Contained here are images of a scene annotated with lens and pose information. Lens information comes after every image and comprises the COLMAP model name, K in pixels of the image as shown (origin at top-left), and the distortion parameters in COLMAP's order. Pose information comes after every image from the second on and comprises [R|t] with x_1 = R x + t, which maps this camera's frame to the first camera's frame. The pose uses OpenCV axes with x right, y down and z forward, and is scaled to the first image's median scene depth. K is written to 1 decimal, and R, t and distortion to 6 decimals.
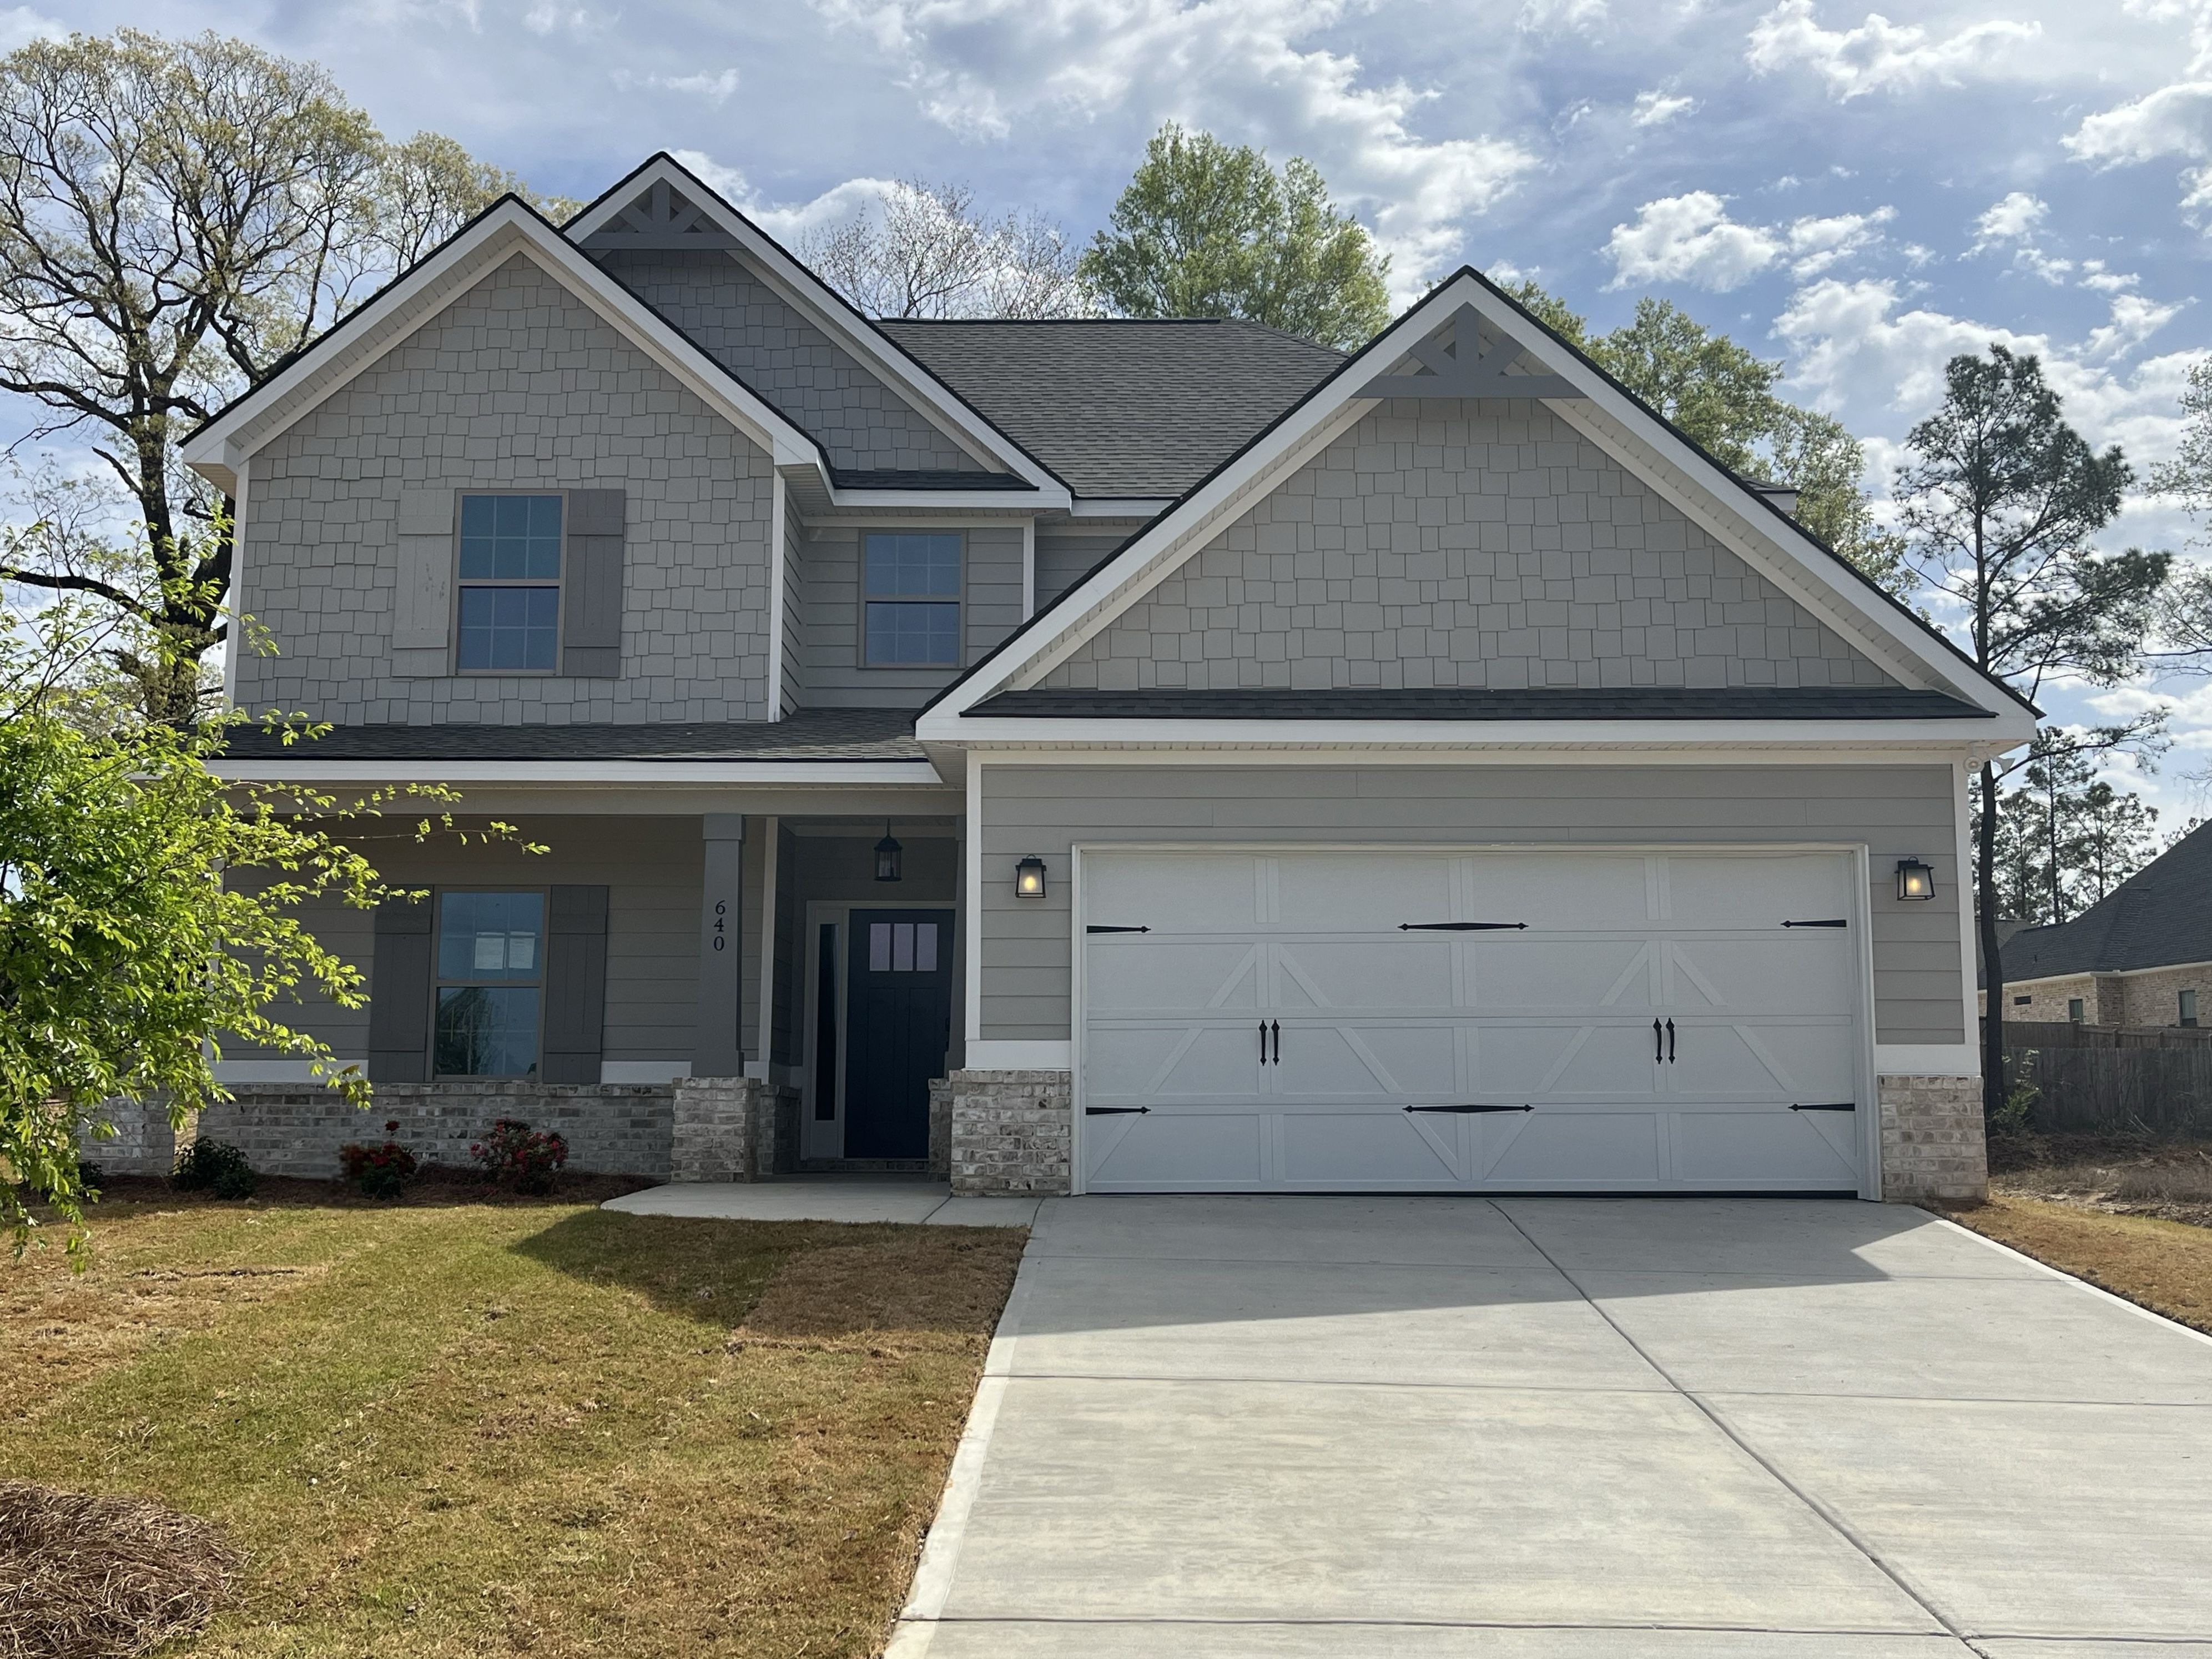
lens RADIAL K [[1930.6, 0, 1106.0], [0, 1930.6, 829.5], [0, 0, 1]] dist [0.073133, -0.247523]
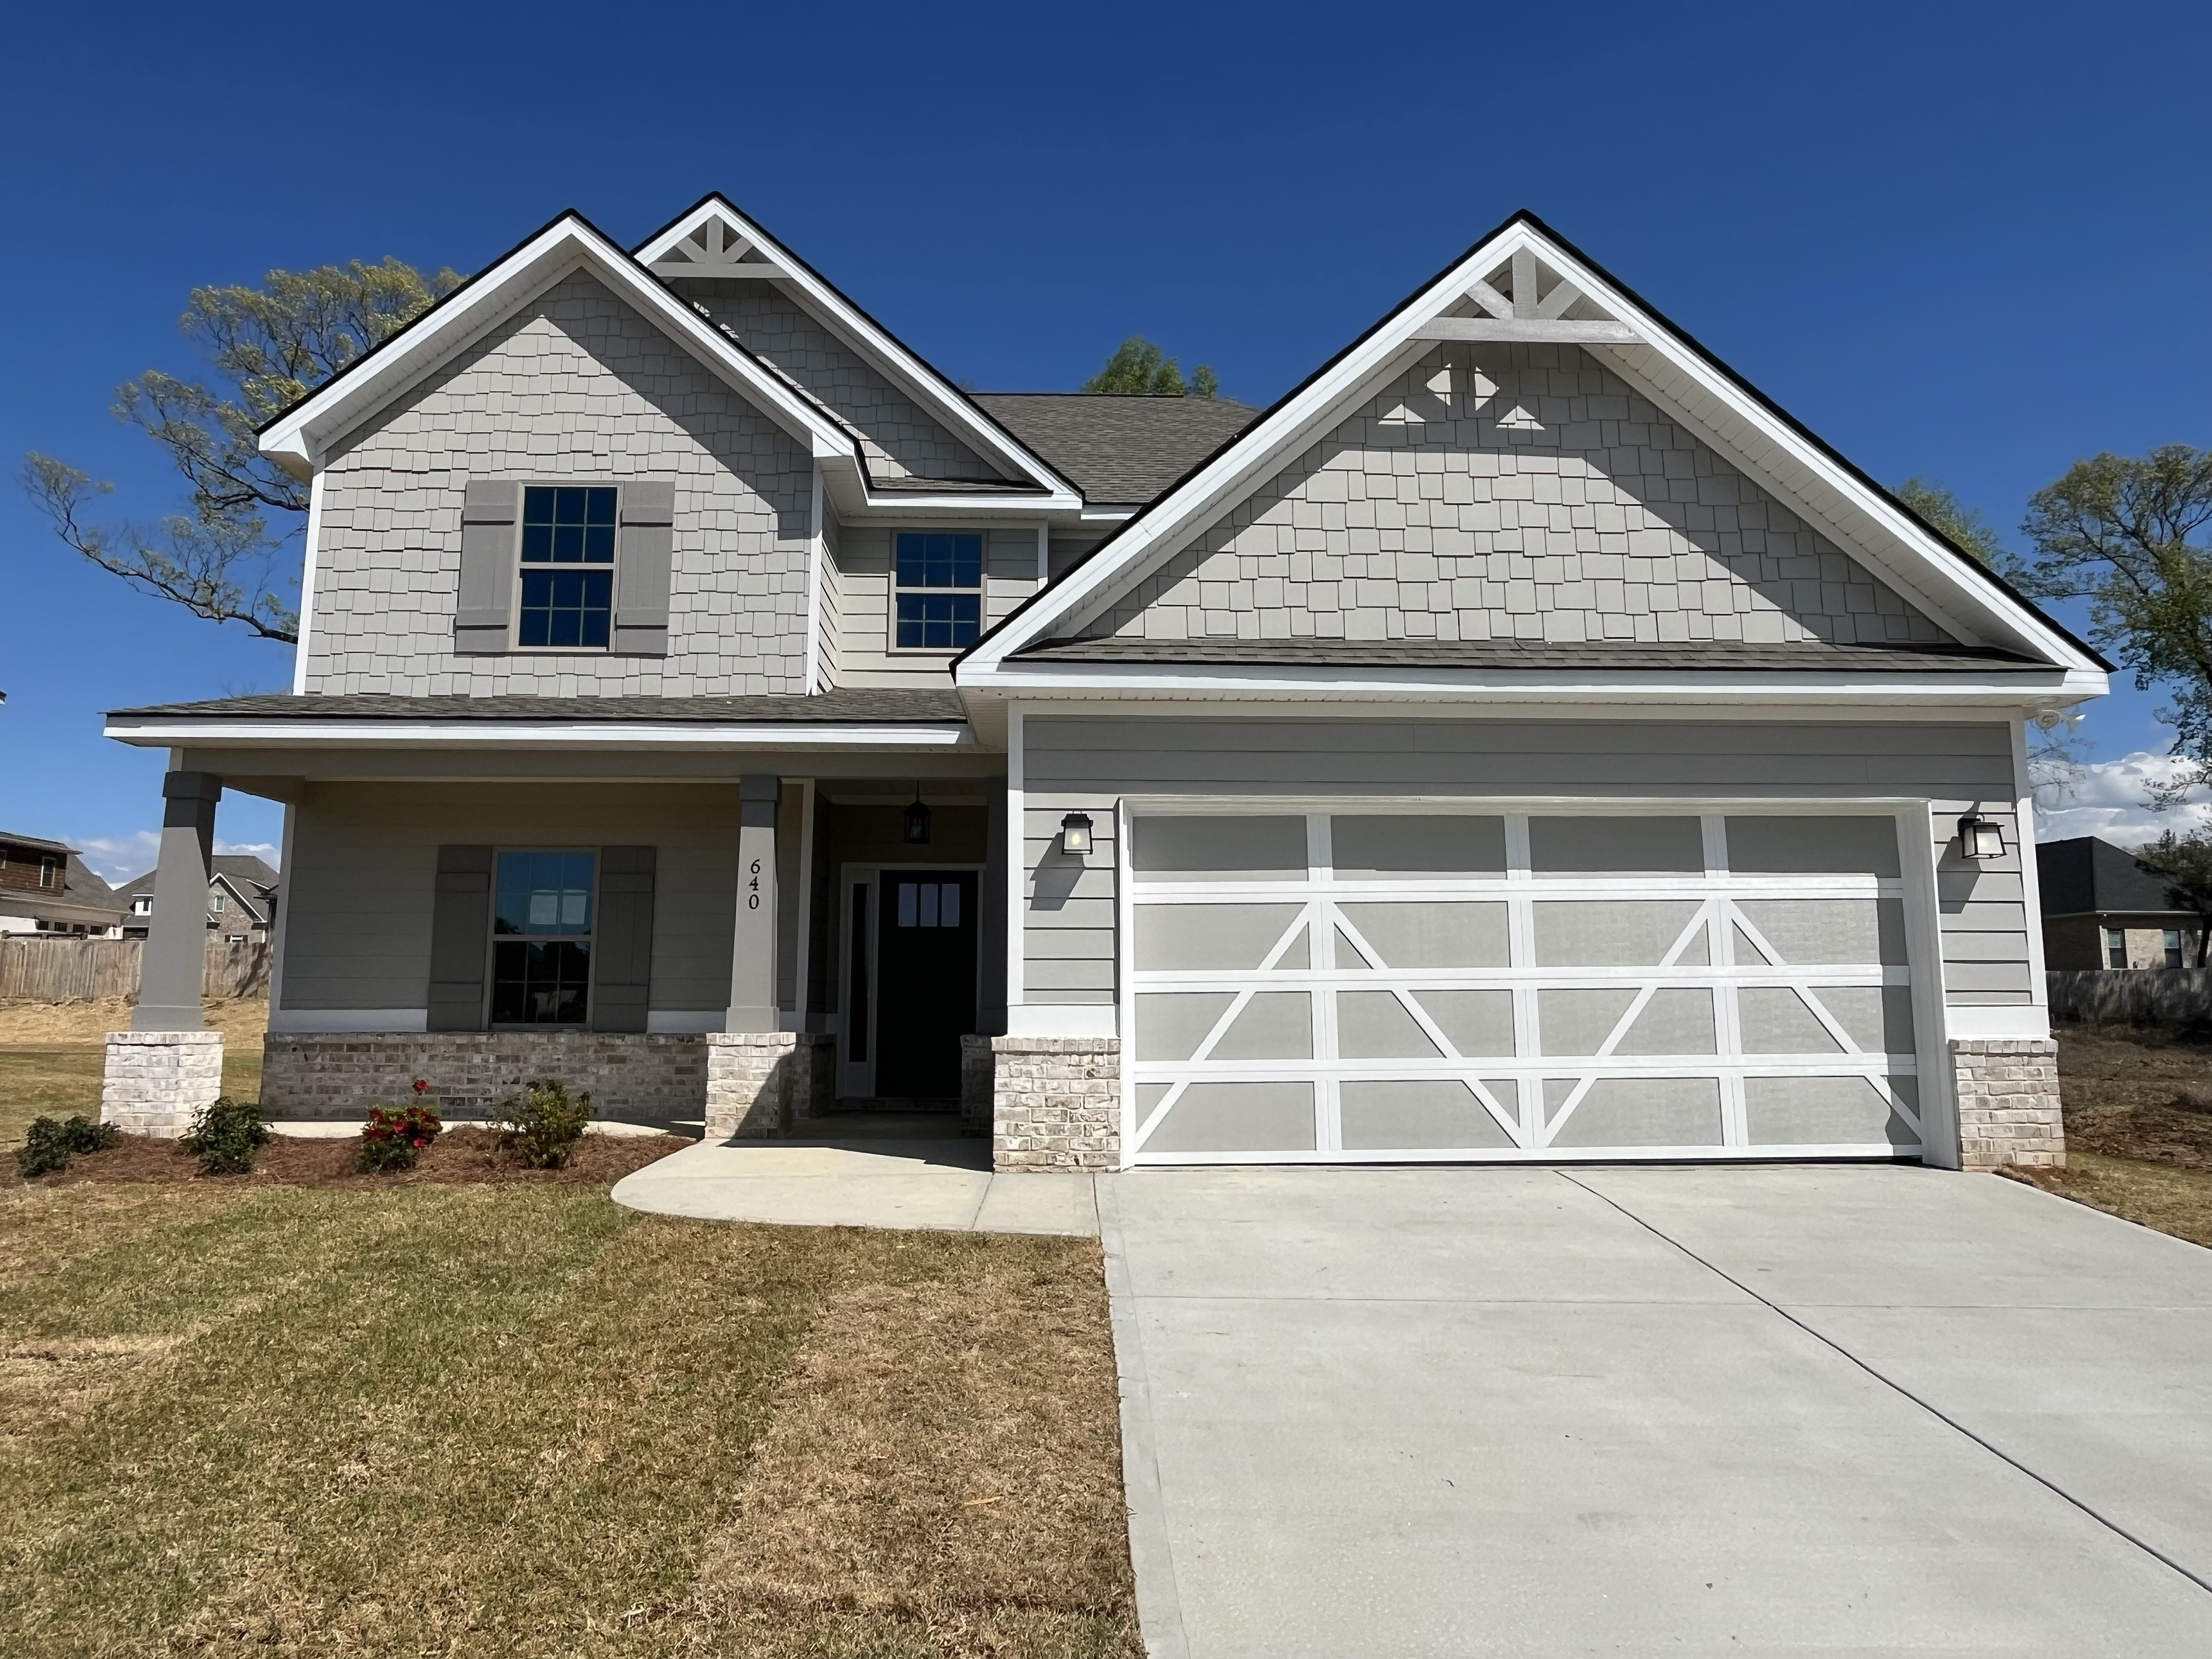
lens RADIAL K [[1339.6, 0, 1081.3], [0, 1339.6, 823.7], [0, 0, 1]] dist [-0.002092, -0.000144]
pose [[0.999768, 0.004004, 0.021178, -0.037579], [-0.004001, 0.999992, -0.000207, 0.015113], [-0.021179, 0.000122, 0.999776, 0.254325]]
